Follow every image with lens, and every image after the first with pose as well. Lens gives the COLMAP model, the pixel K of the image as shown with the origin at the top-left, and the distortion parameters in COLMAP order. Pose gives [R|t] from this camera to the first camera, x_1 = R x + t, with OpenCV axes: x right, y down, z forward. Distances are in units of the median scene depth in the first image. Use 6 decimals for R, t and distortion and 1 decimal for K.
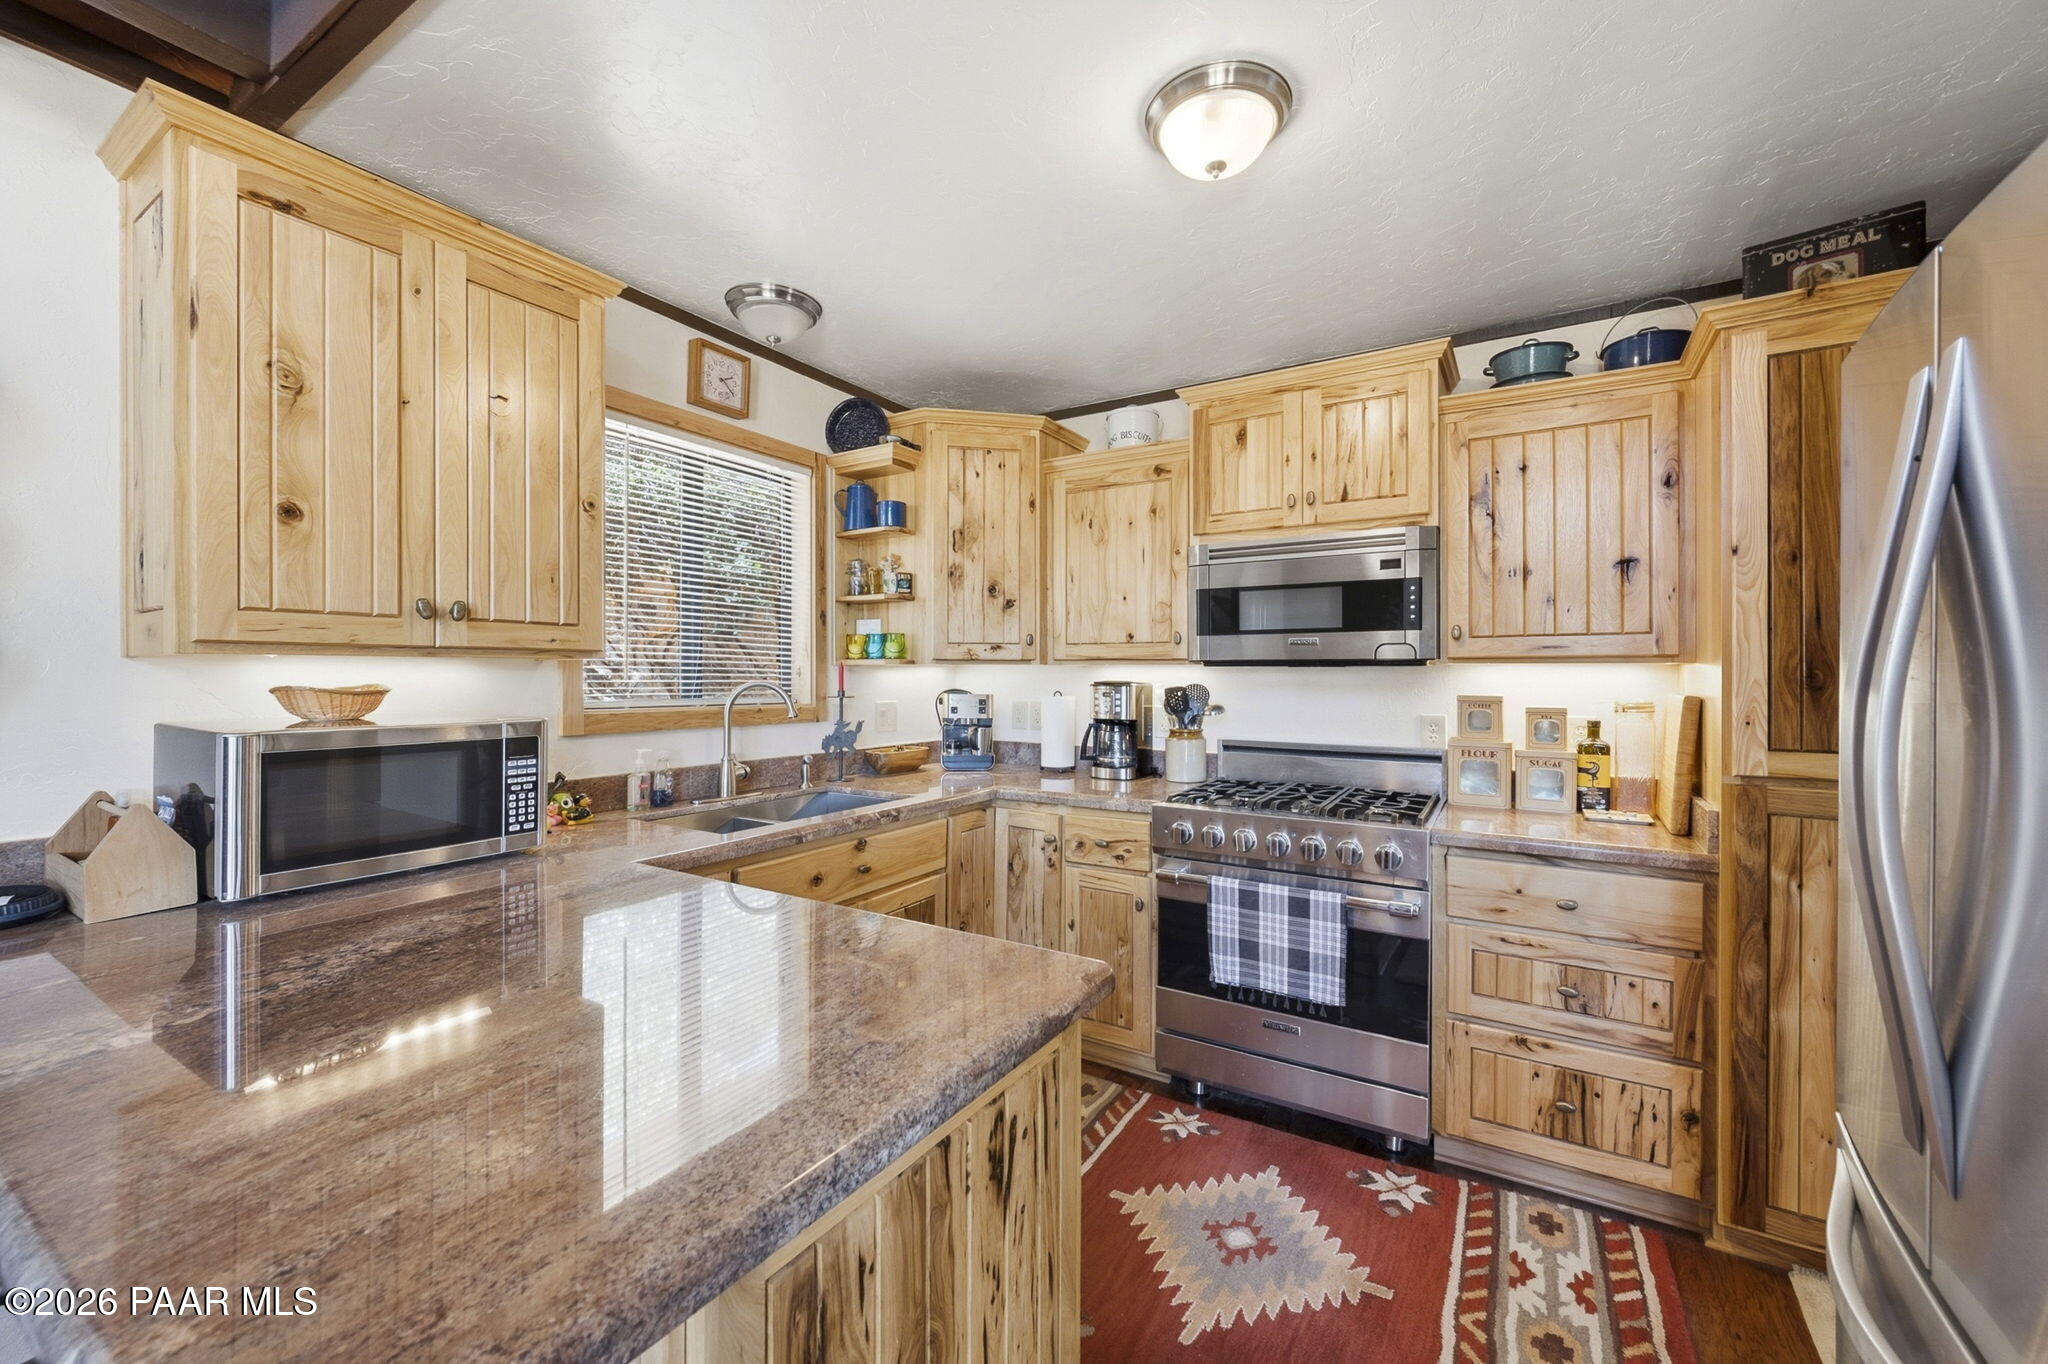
lens RADIAL K [[820.7, 0, 1007.9], [0, 820.7, 676.4], [0, 0, 1]] dist [-0.003196, -0.000413]
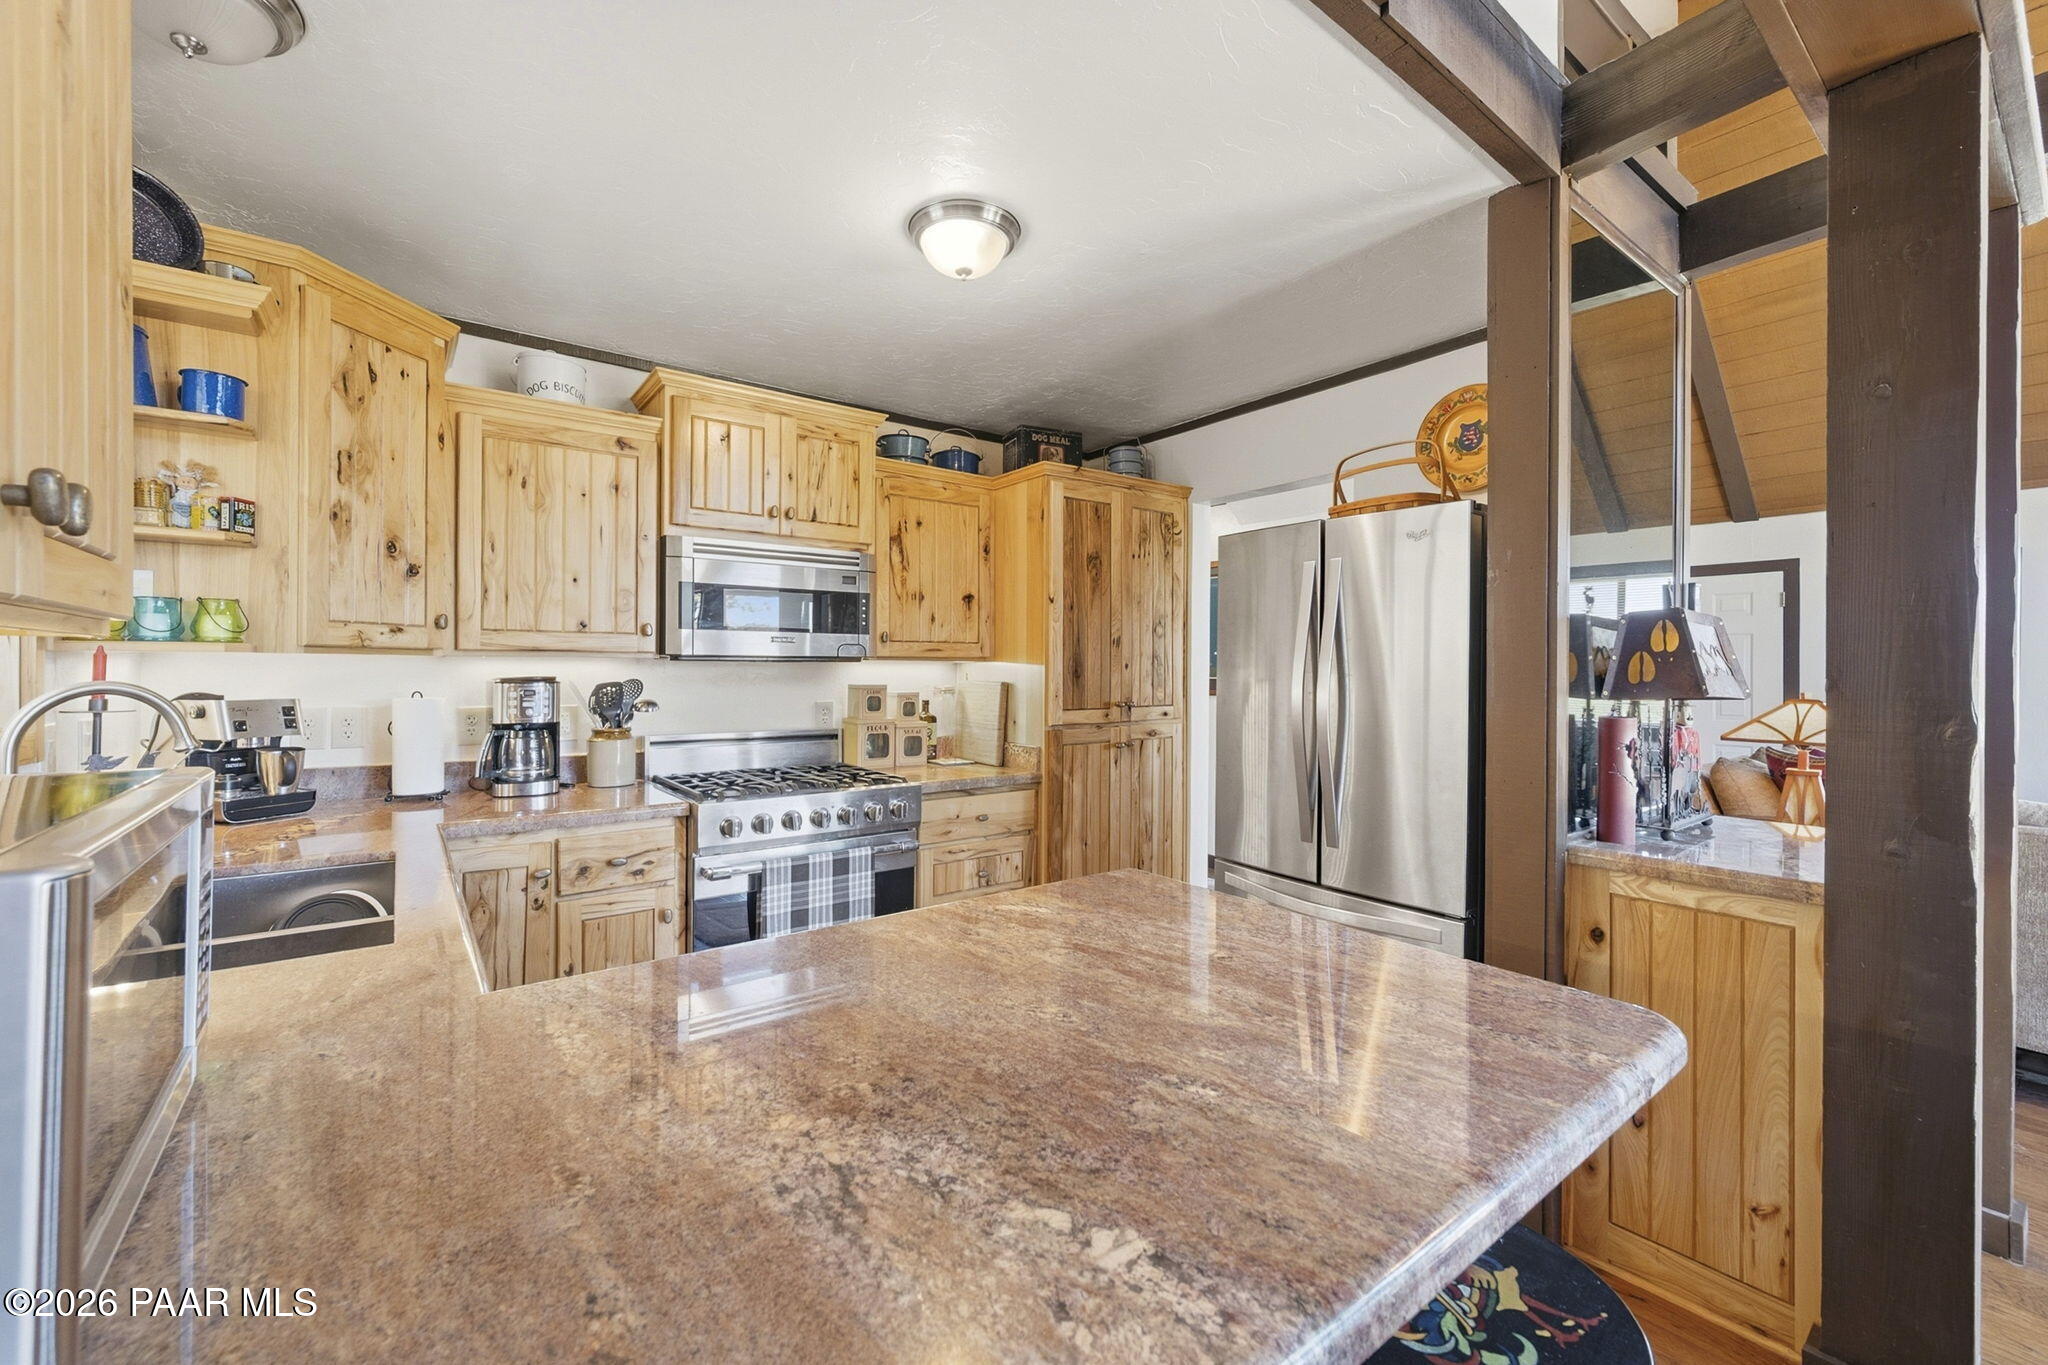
lens RADIAL K [[833.1, 0, 1031.2], [0, 833.1, 669.6], [0, 0, 1]] dist [0.000424, -0.000060]
pose [[0.342542, -0.001445, 0.939501, -0.575473], [-0.000132, 0.999999, 0.001586, -0.003047], [-0.939502, -0.000667, 0.342542, 0.282802]]
